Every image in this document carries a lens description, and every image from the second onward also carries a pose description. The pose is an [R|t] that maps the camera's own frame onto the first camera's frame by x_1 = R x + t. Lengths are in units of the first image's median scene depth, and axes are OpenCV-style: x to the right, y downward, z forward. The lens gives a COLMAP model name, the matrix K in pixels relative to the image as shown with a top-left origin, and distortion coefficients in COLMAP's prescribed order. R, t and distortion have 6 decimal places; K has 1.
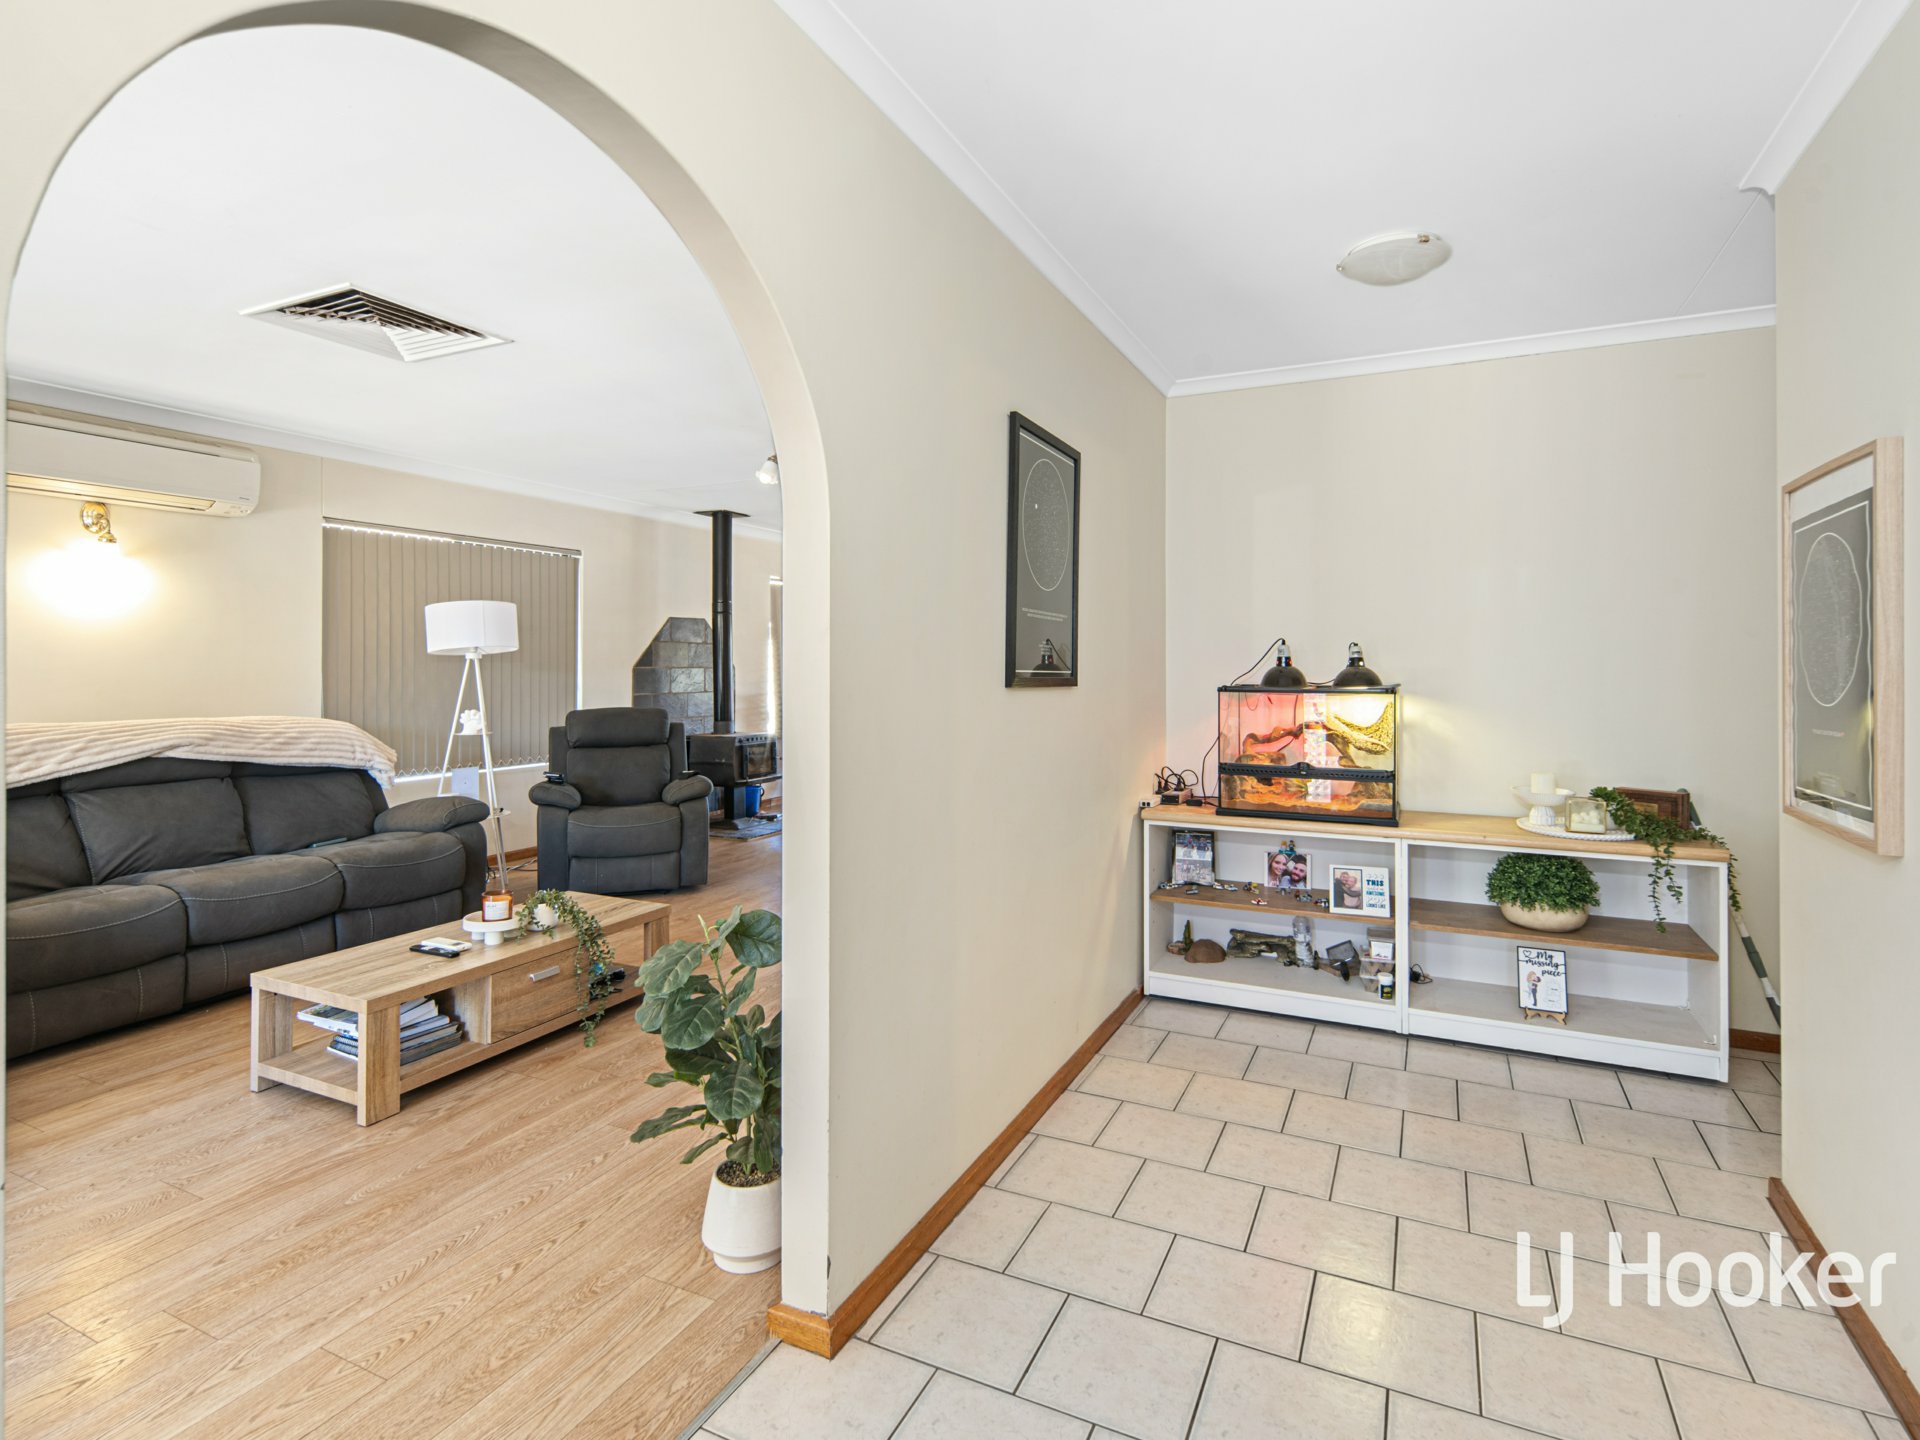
lens RADIAL K [[983.6, 0, 960.0], [0, 983.6, 720.0], [0, 0, 1]] dist [0.001137, 0.000166]
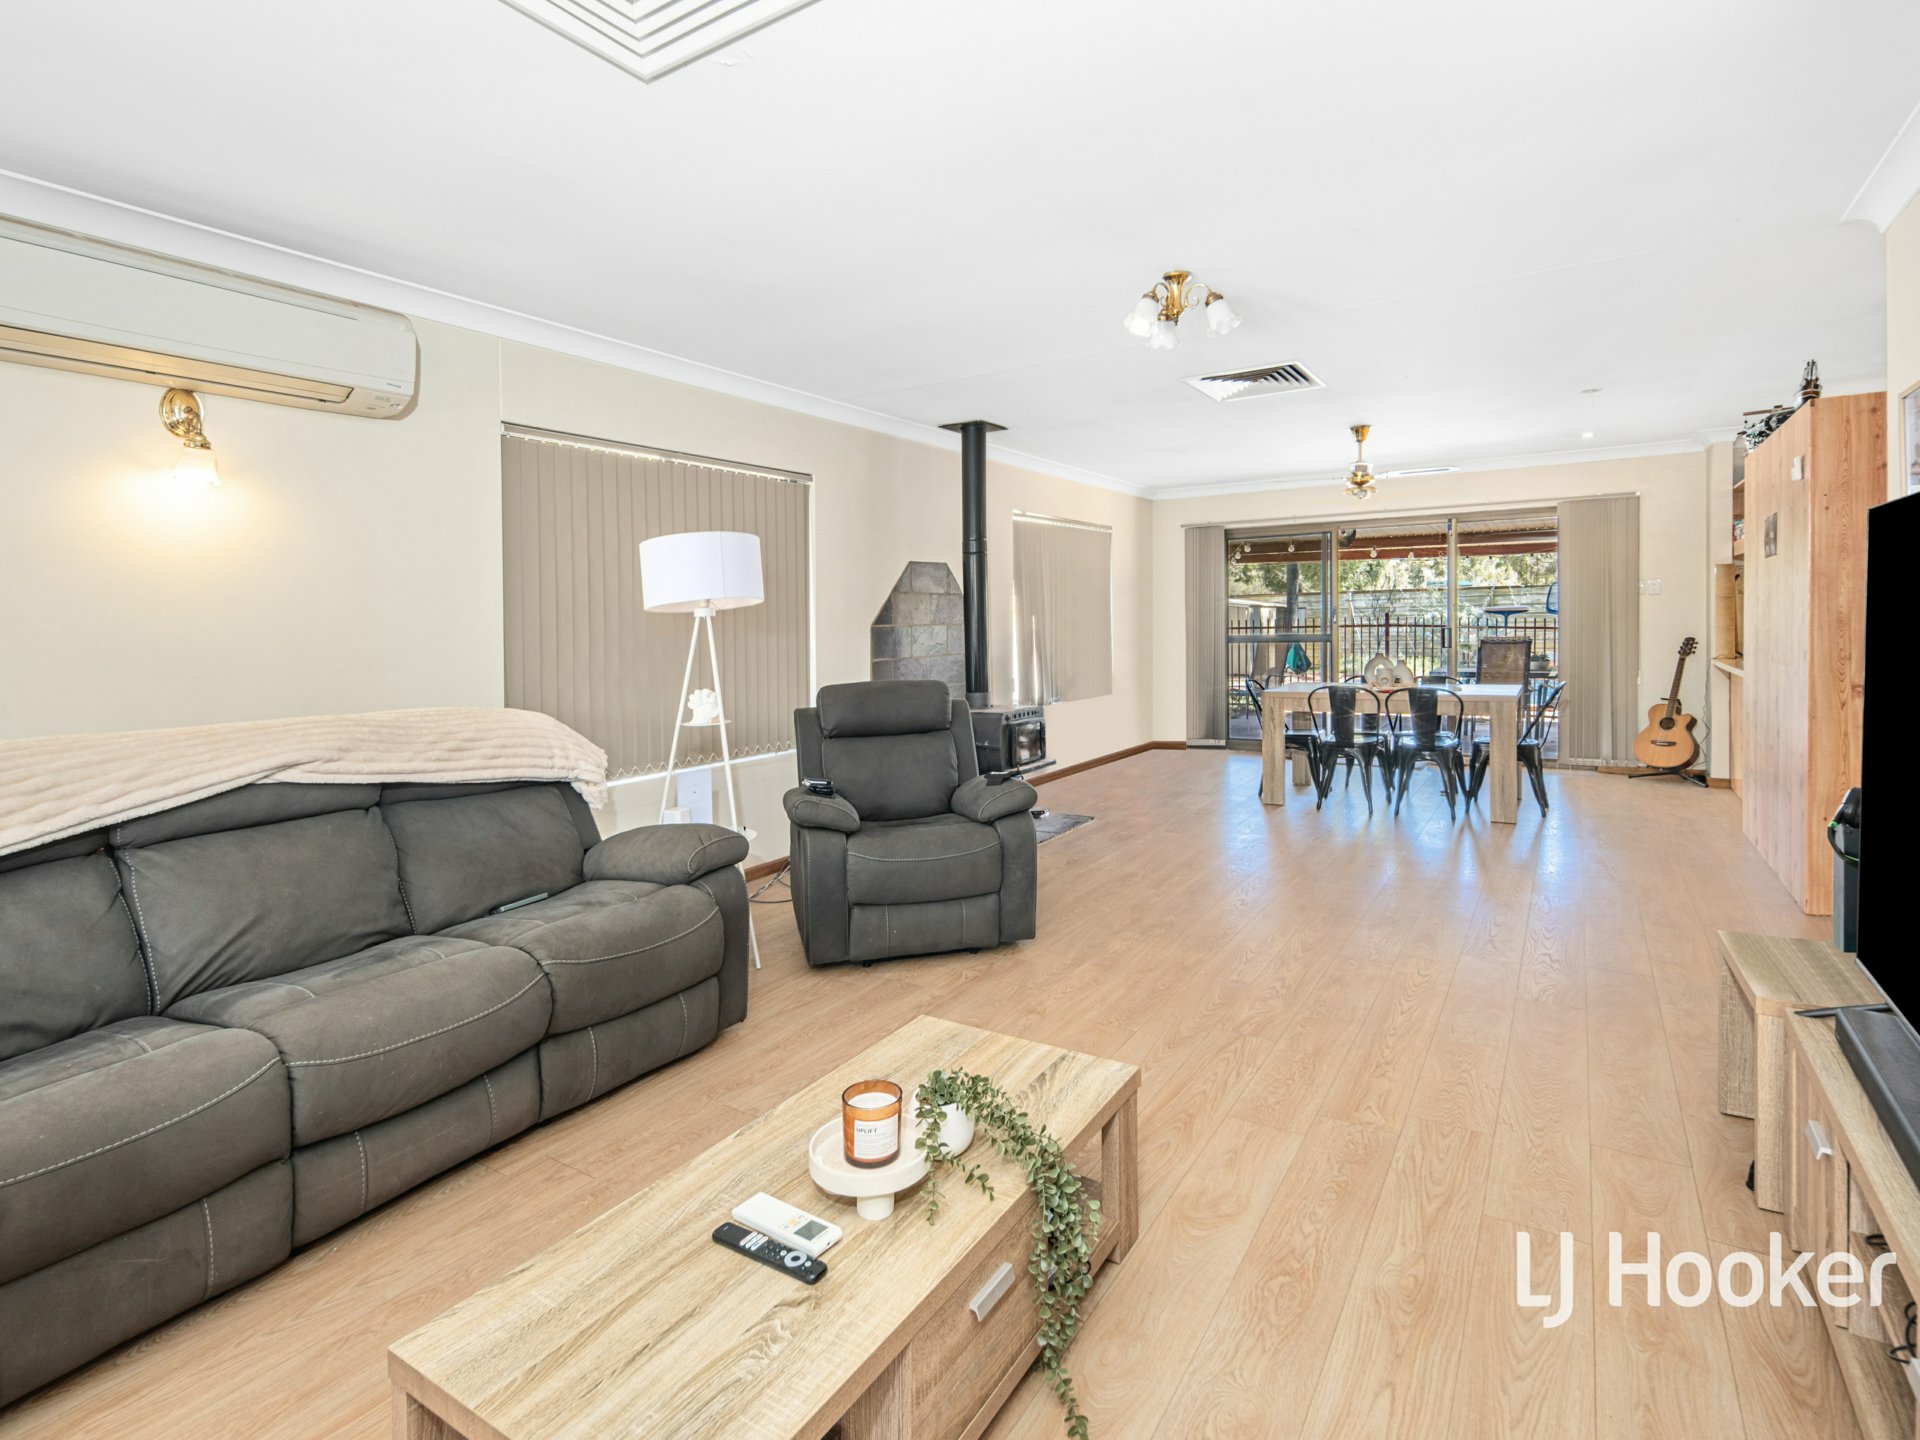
lens RADIAL K [[962.1, 0, 964.1], [0, 962.1, 685.7], [0, 0, 1]] dist [0.000187, 0.001085]
pose [[0.992855, -0.013923, -0.118511, -0.235146], [0.015201, 0.999836, 0.009888, -0.017172], [0.118353, -0.011619, 0.992904, 0.347292]]
